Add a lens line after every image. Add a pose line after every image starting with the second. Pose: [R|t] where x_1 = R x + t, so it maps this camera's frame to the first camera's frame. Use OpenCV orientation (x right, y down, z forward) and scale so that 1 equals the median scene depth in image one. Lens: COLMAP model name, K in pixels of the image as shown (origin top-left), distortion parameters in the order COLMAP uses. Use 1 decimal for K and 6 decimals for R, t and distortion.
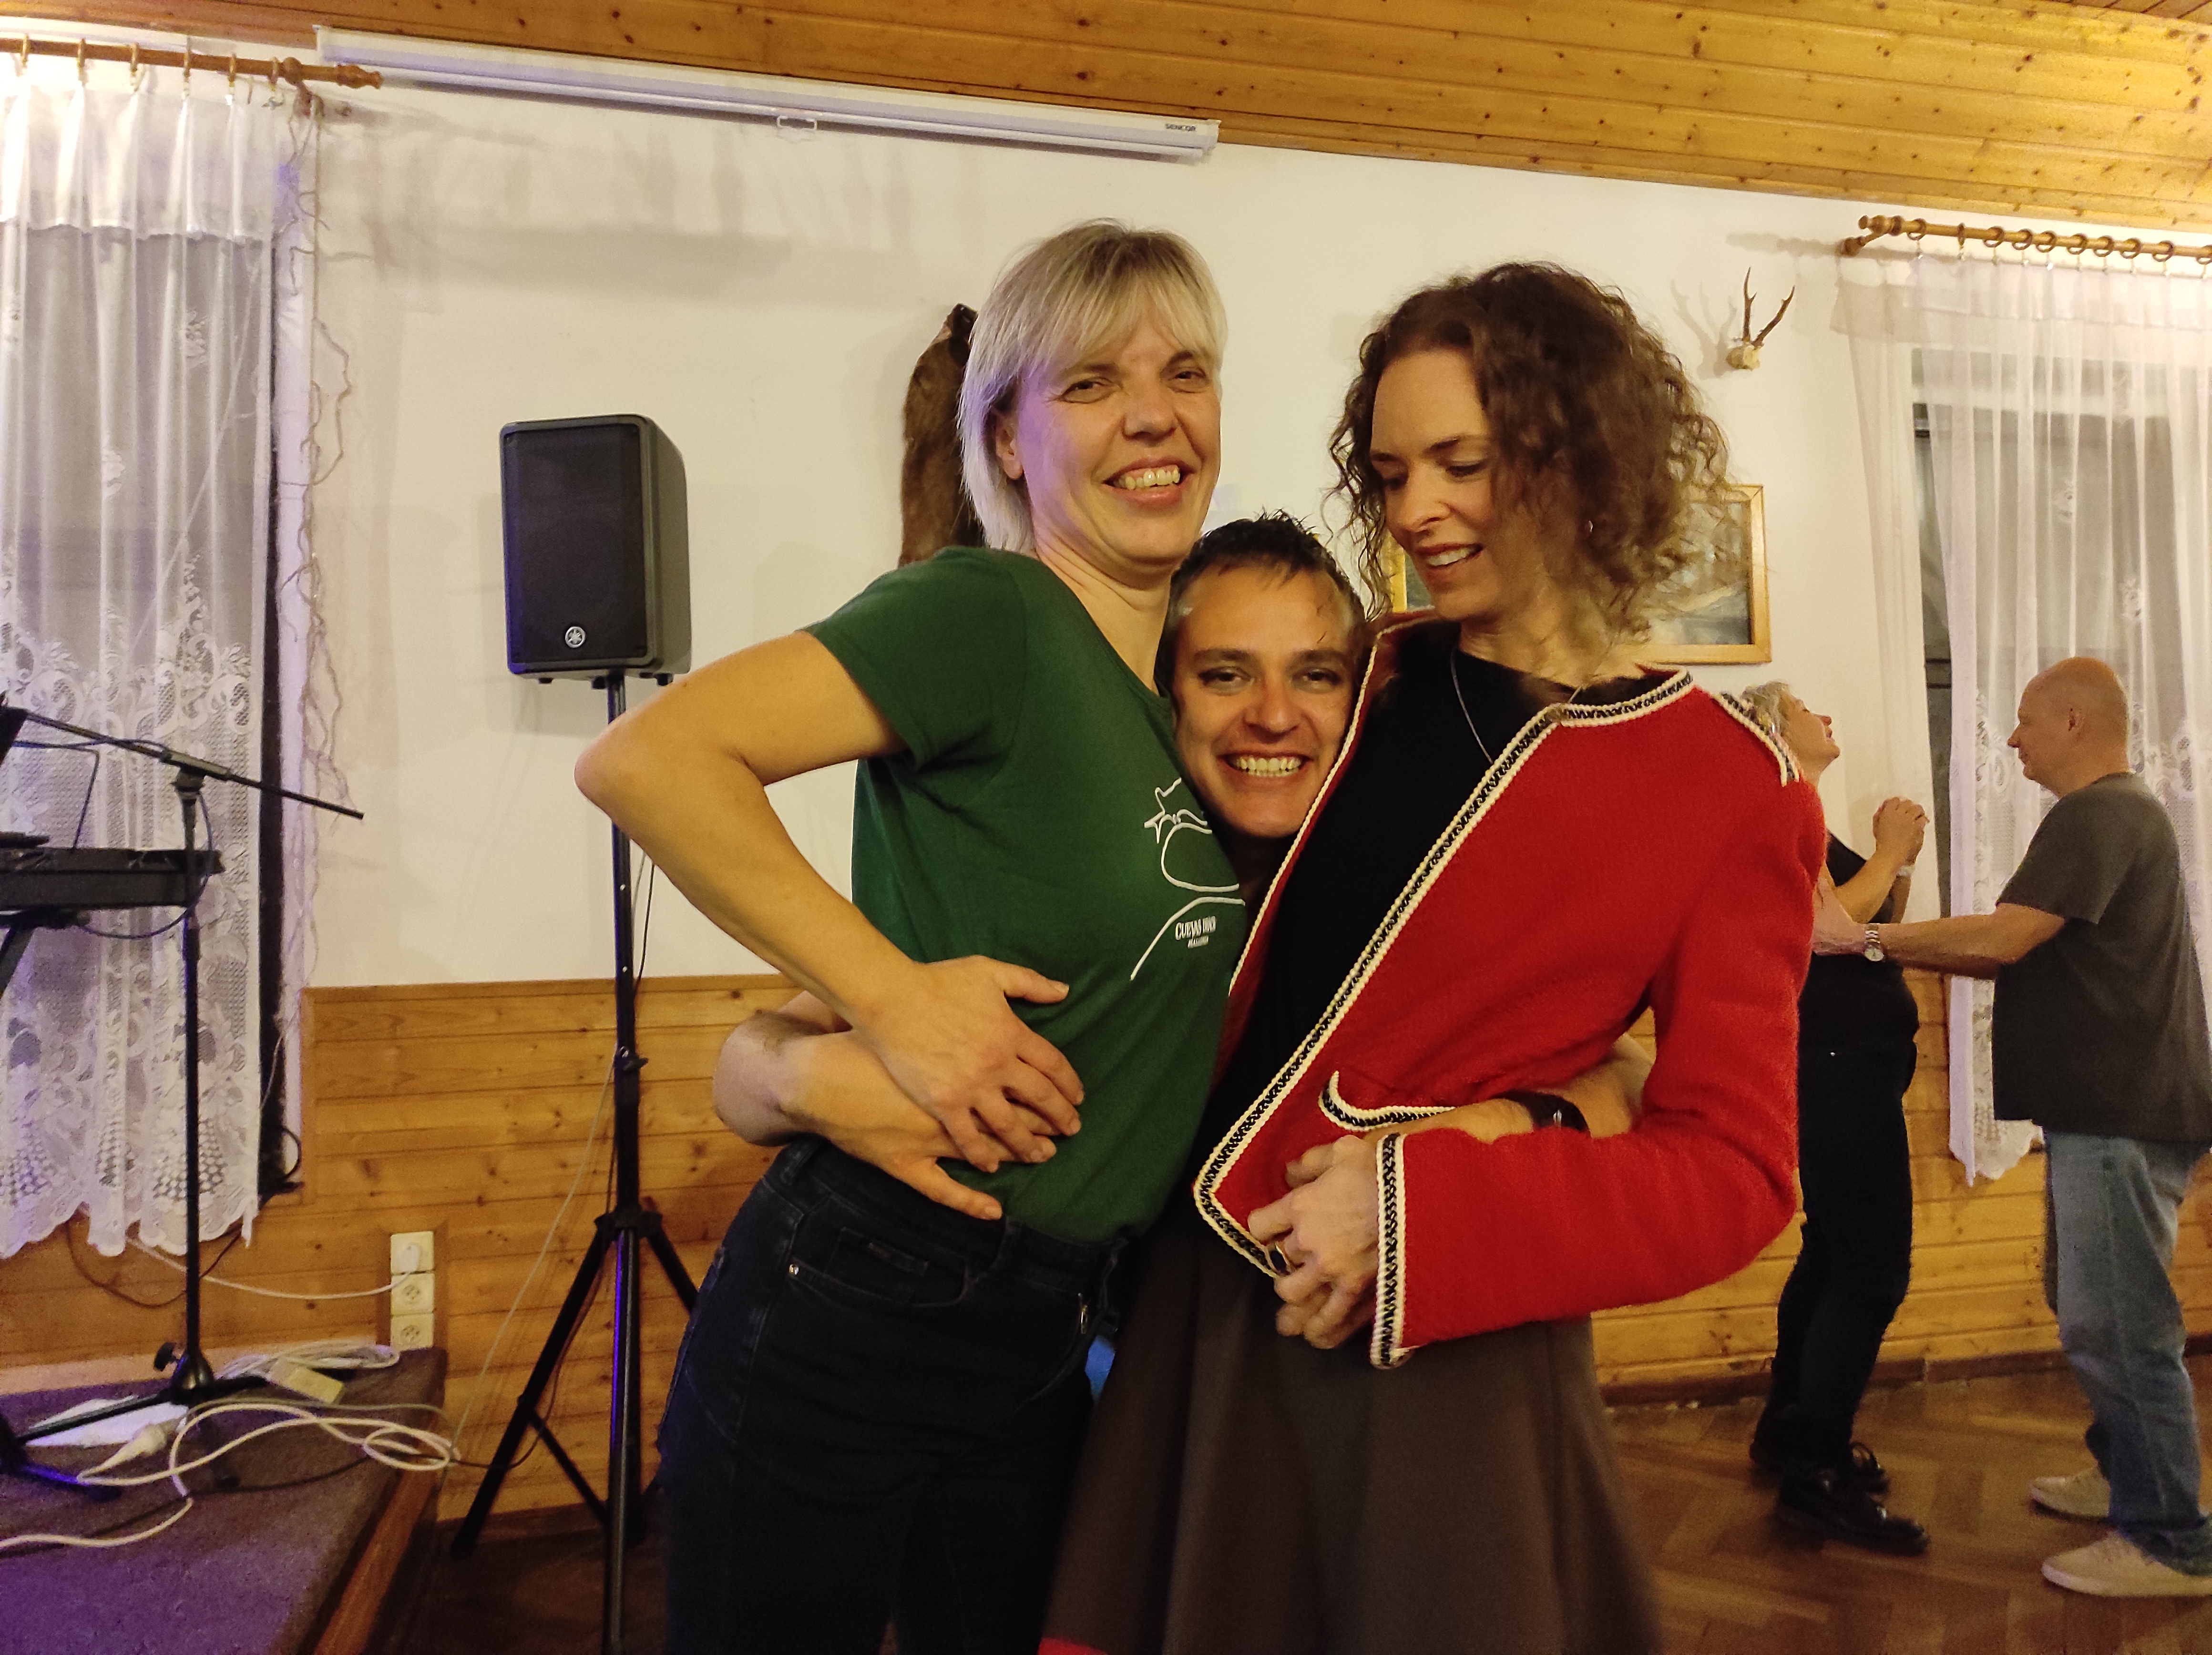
lens RADIAL K [[1611.9, 0, 1103.7], [0, 1611.9, 830.1], [0, 0, 1]] dist [0.031358, -0.027927]
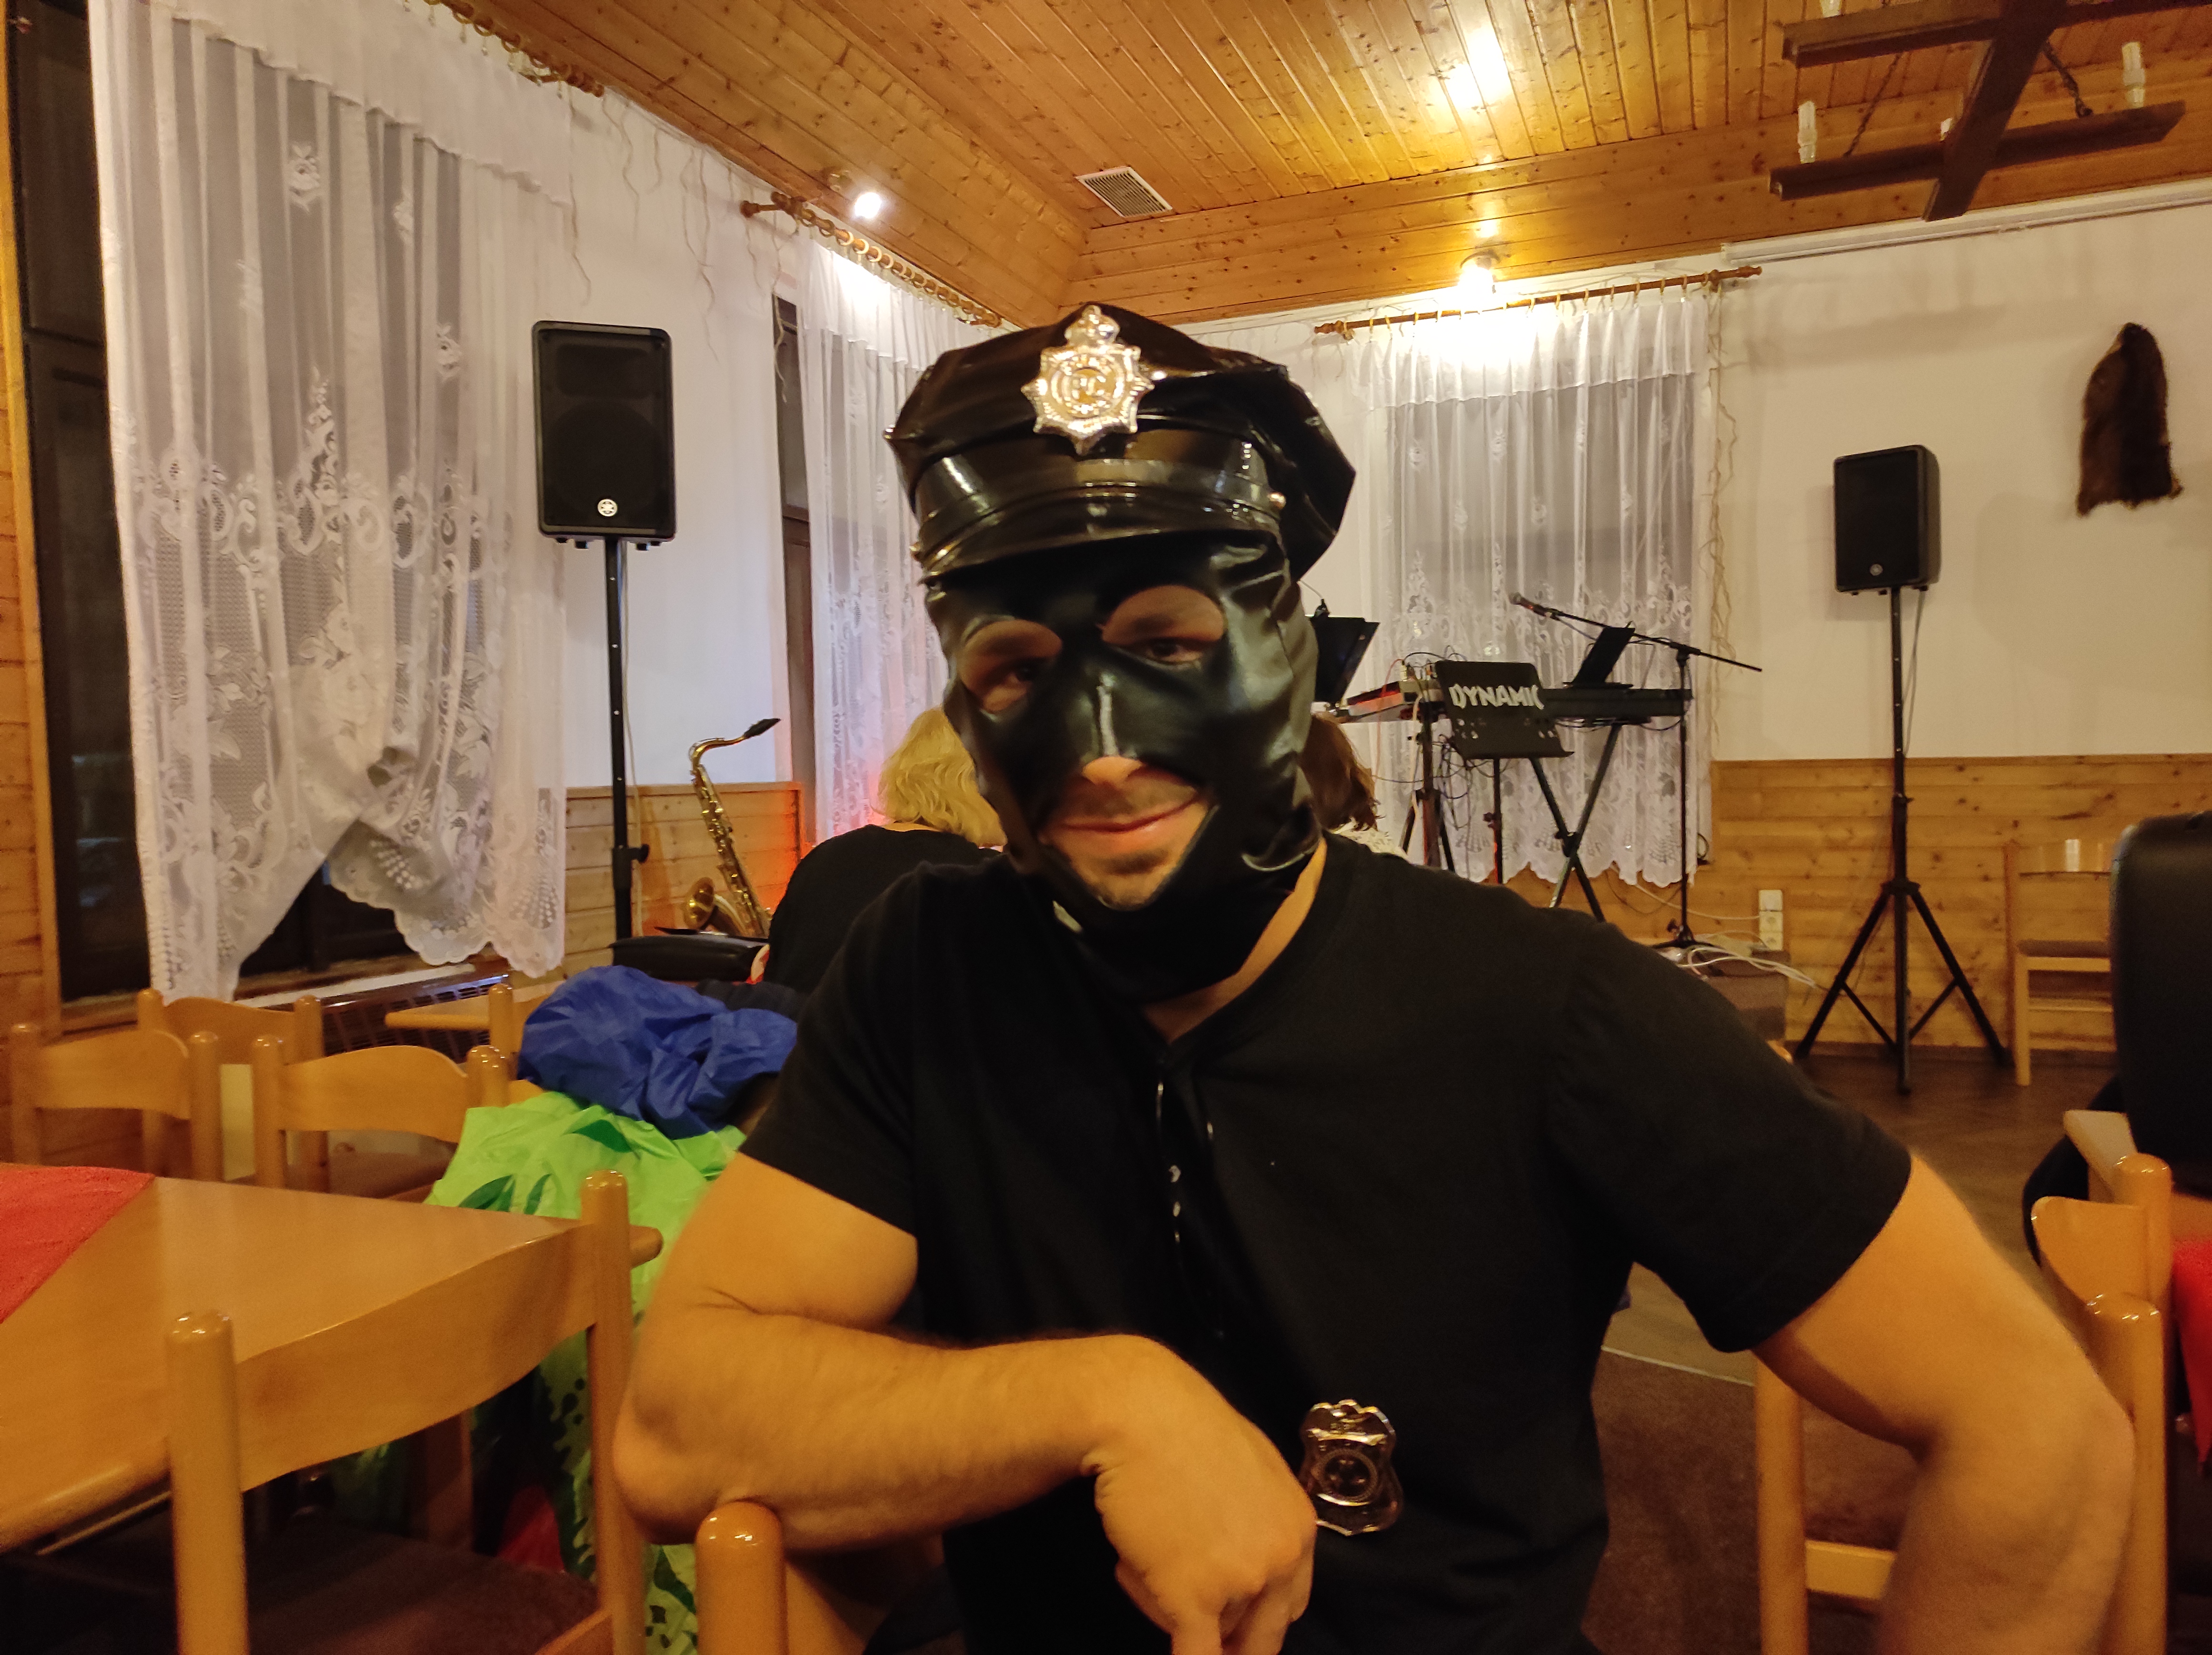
lens RADIAL K [[1611.9, 0, 1099.4], [0, 1611.9, 825.9], [0, 0, 1]] dist [0.031358, -0.027927]
pose [[0.791712, 0.030230, -0.610146, 0.105256], [0.025774, 0.996233, 0.082804, -0.003645], [0.610351, -0.081283, 0.787950, -0.964961]]
